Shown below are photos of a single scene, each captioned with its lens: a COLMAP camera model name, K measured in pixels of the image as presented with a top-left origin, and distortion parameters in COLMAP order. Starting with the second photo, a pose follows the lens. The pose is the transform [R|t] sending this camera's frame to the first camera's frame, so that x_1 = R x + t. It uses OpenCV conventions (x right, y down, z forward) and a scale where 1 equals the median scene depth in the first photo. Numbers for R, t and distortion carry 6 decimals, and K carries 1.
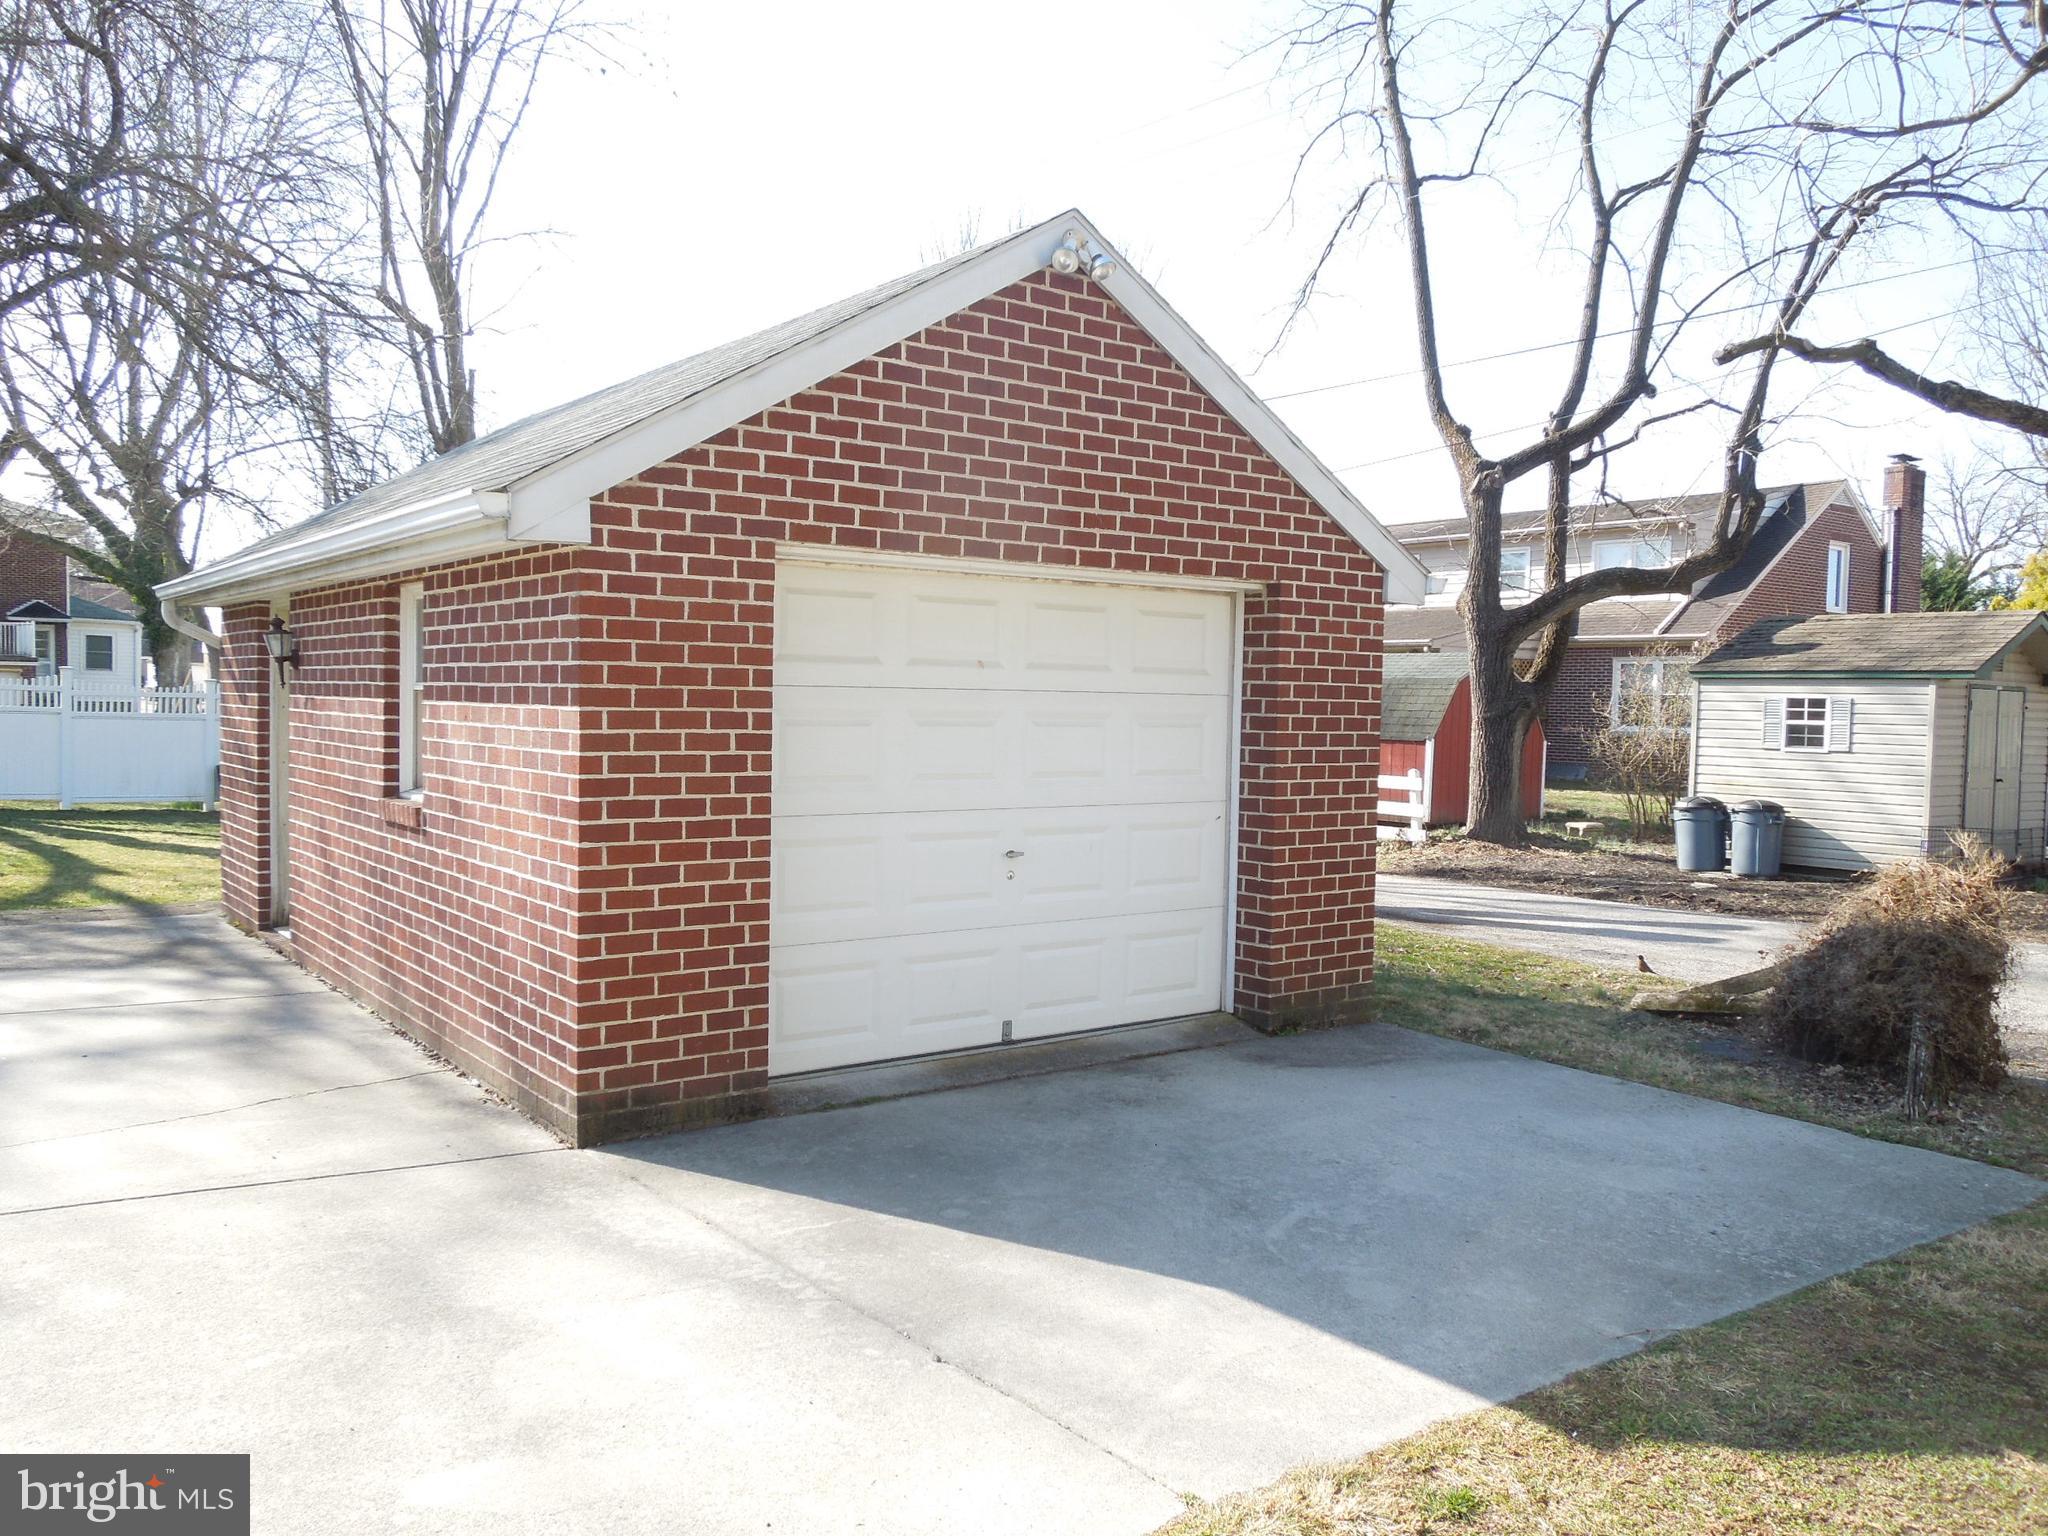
lens RADIAL K [[1555.5, 0, 1024.0], [0, 1555.5, 768.0], [0, 0, 1]] dist [-0.006108, 0.006886]
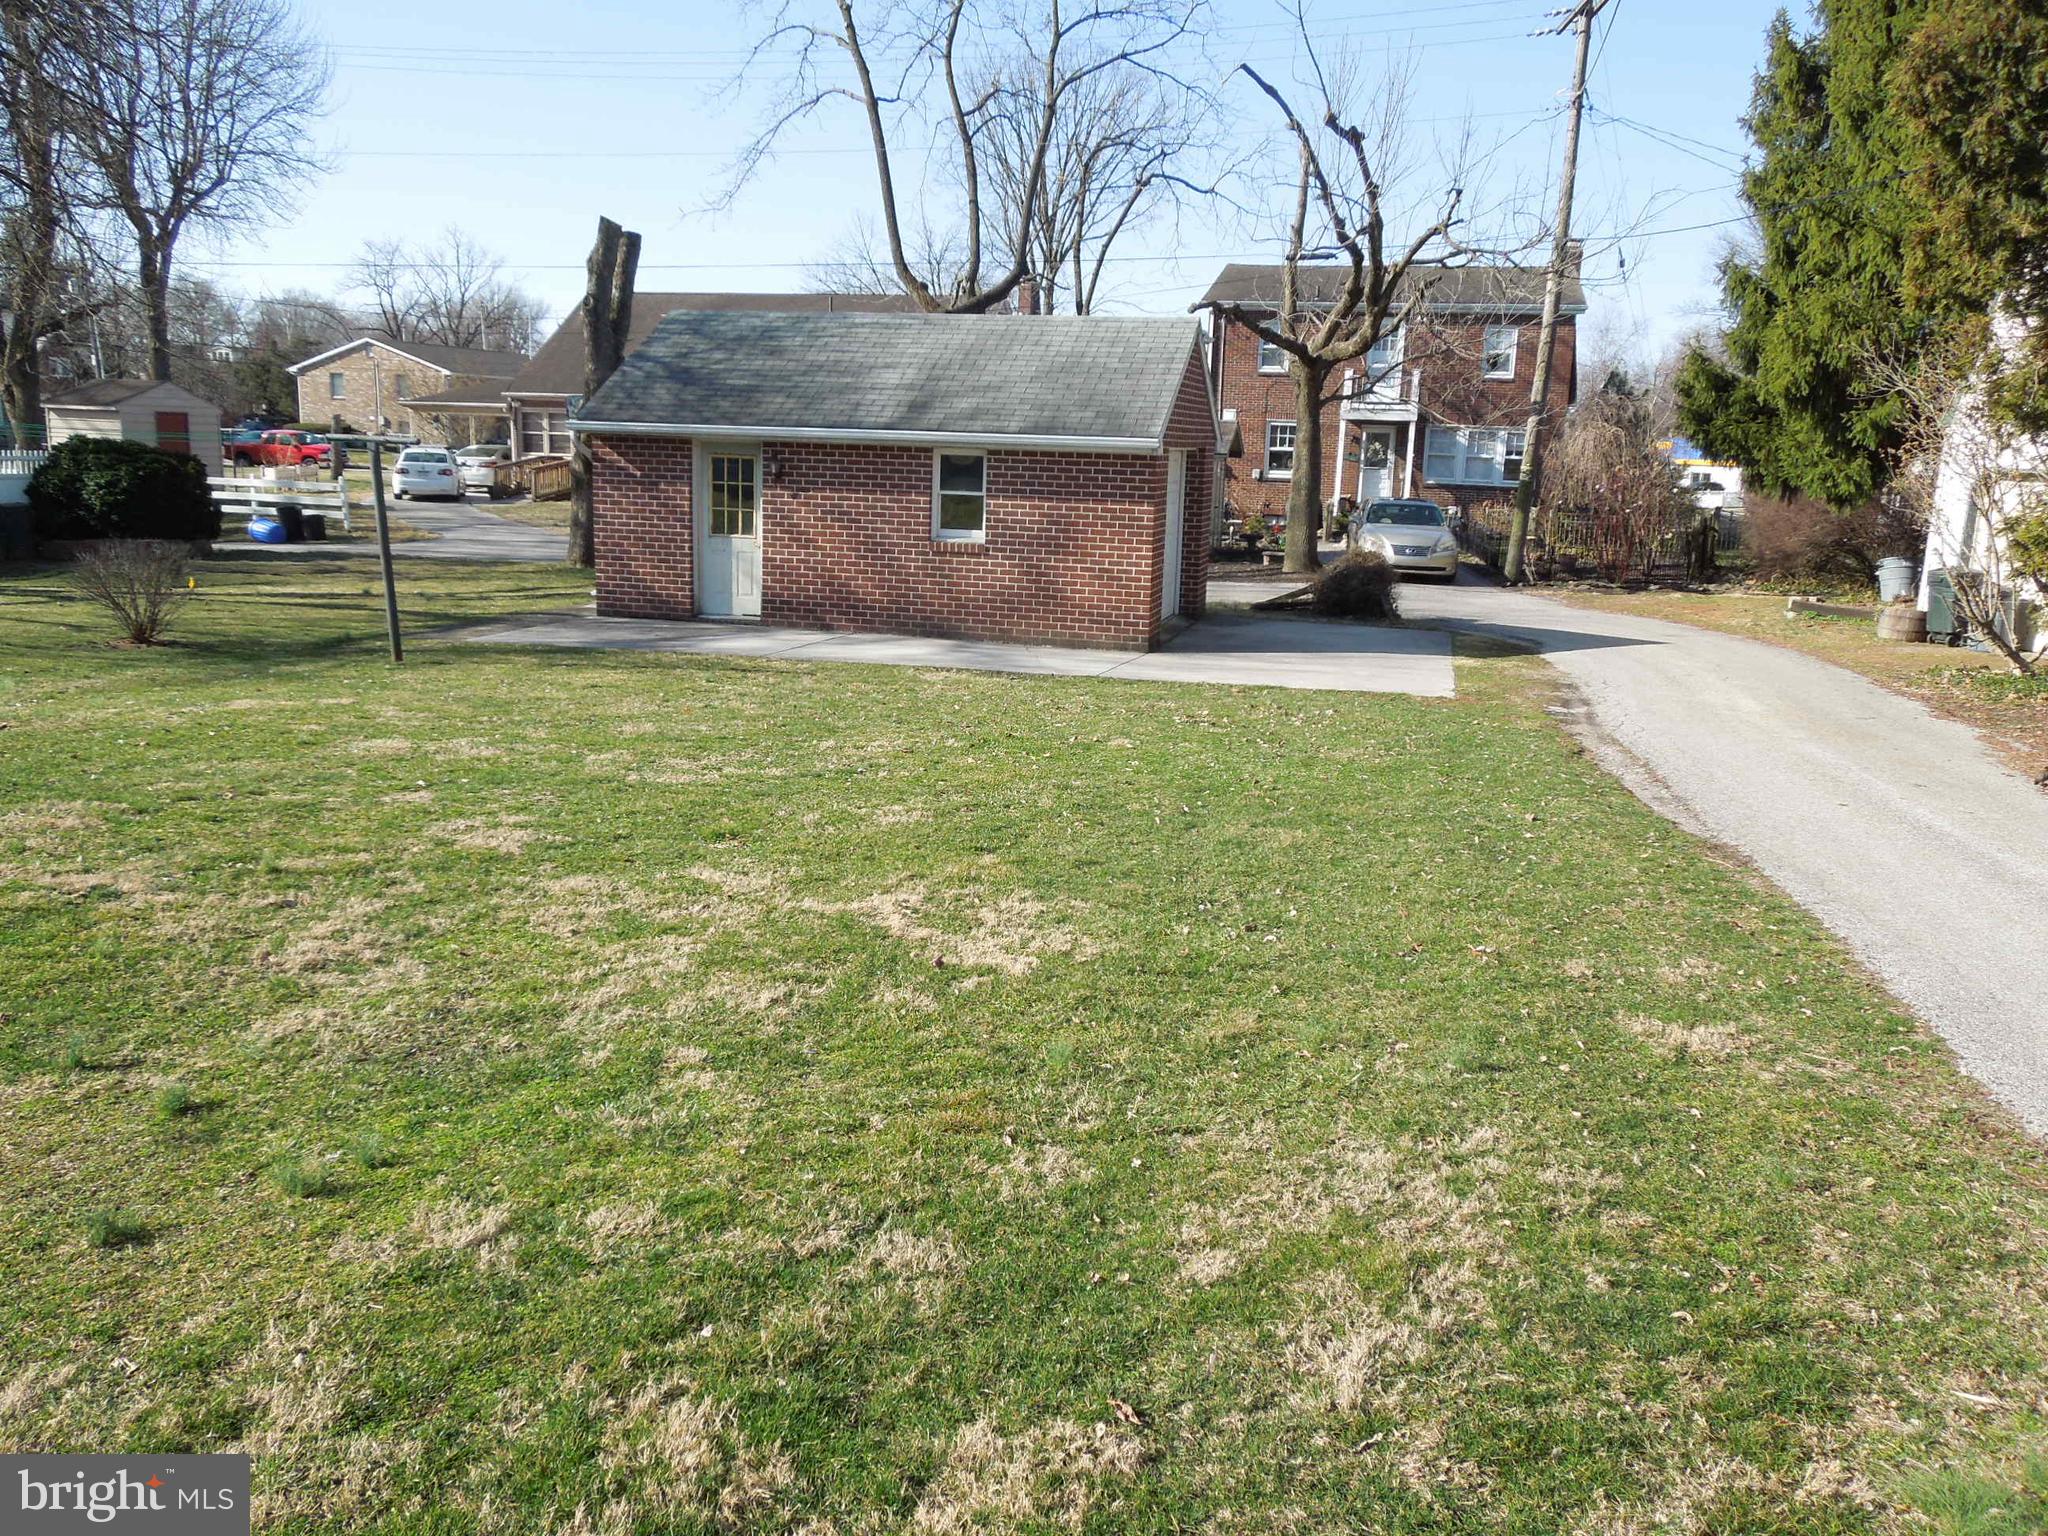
lens RADIAL K [[1555.5, 0, 1024.0], [0, 1555.5, 768.0], [0, 0, 1]] dist [-0.006108, 0.006886]
pose [[0.785121, -0.122937, 0.607018, -1.649011], [0.009548, 0.982388, 0.186610, -0.075891], [-0.619269, -0.140715, 0.772467, -0.872697]]
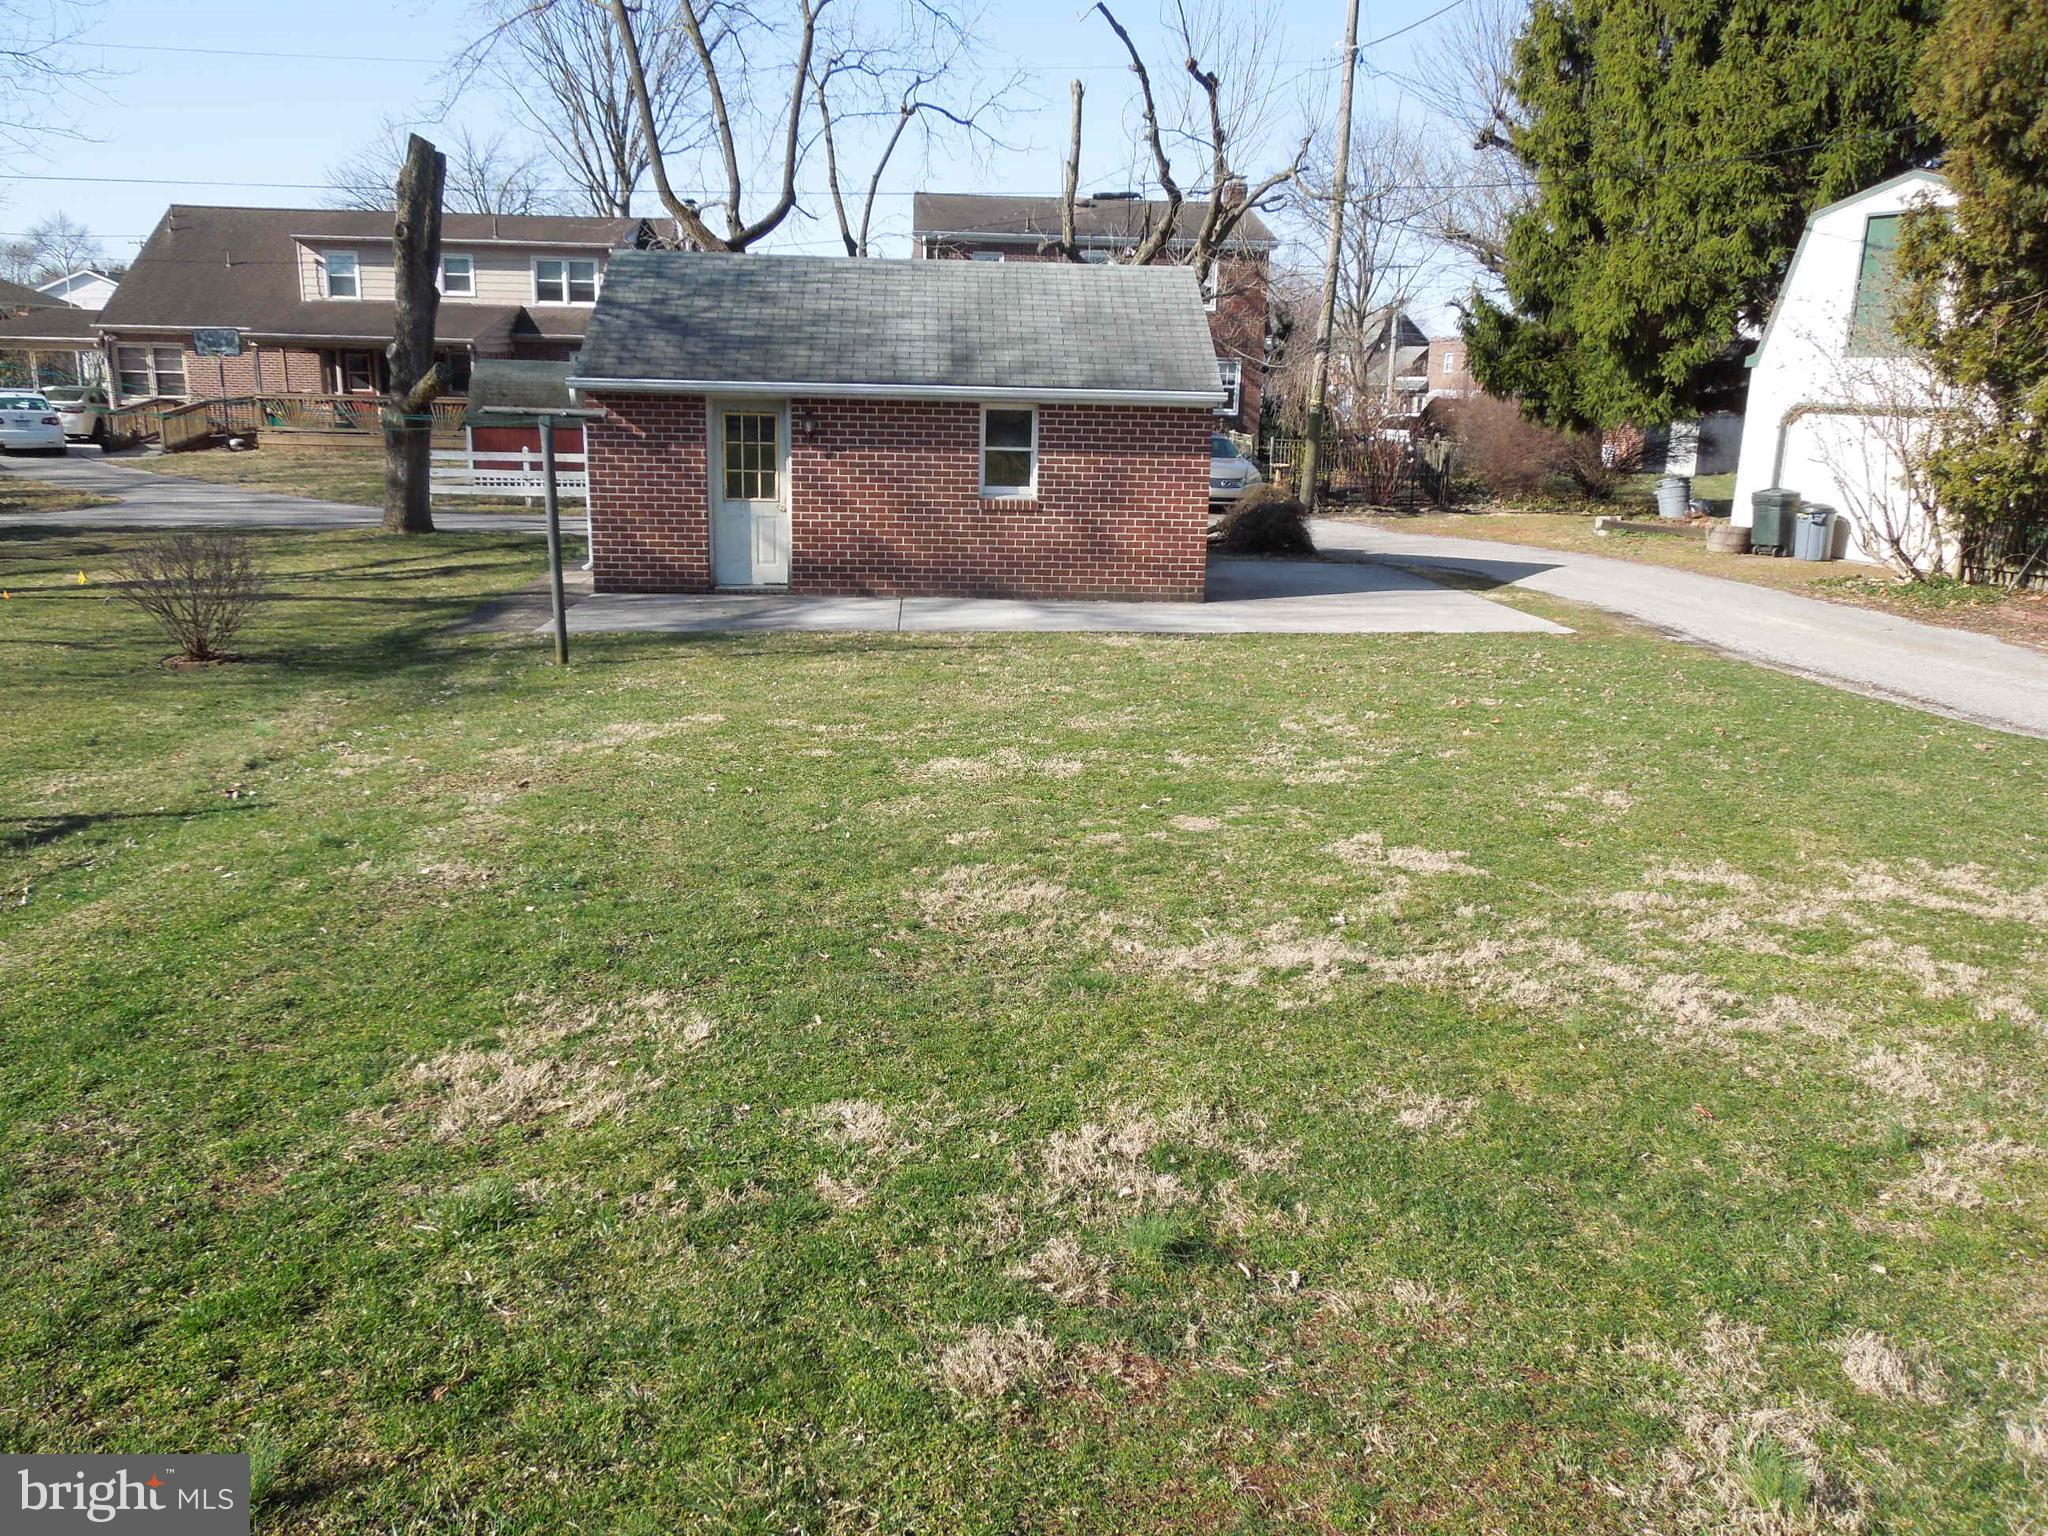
lens RADIAL K [[1551.7, 0, 1024.0], [0, 1551.7, 768.0], [0, 0, 1]] dist [-0.000346, -0.006186]
pose [[0.553595, -0.212314, 0.805267, -2.139839], [0.023156, 0.970506, 0.239961, -0.133622], [-0.832464, -0.114194, 0.542184, -0.302121]]
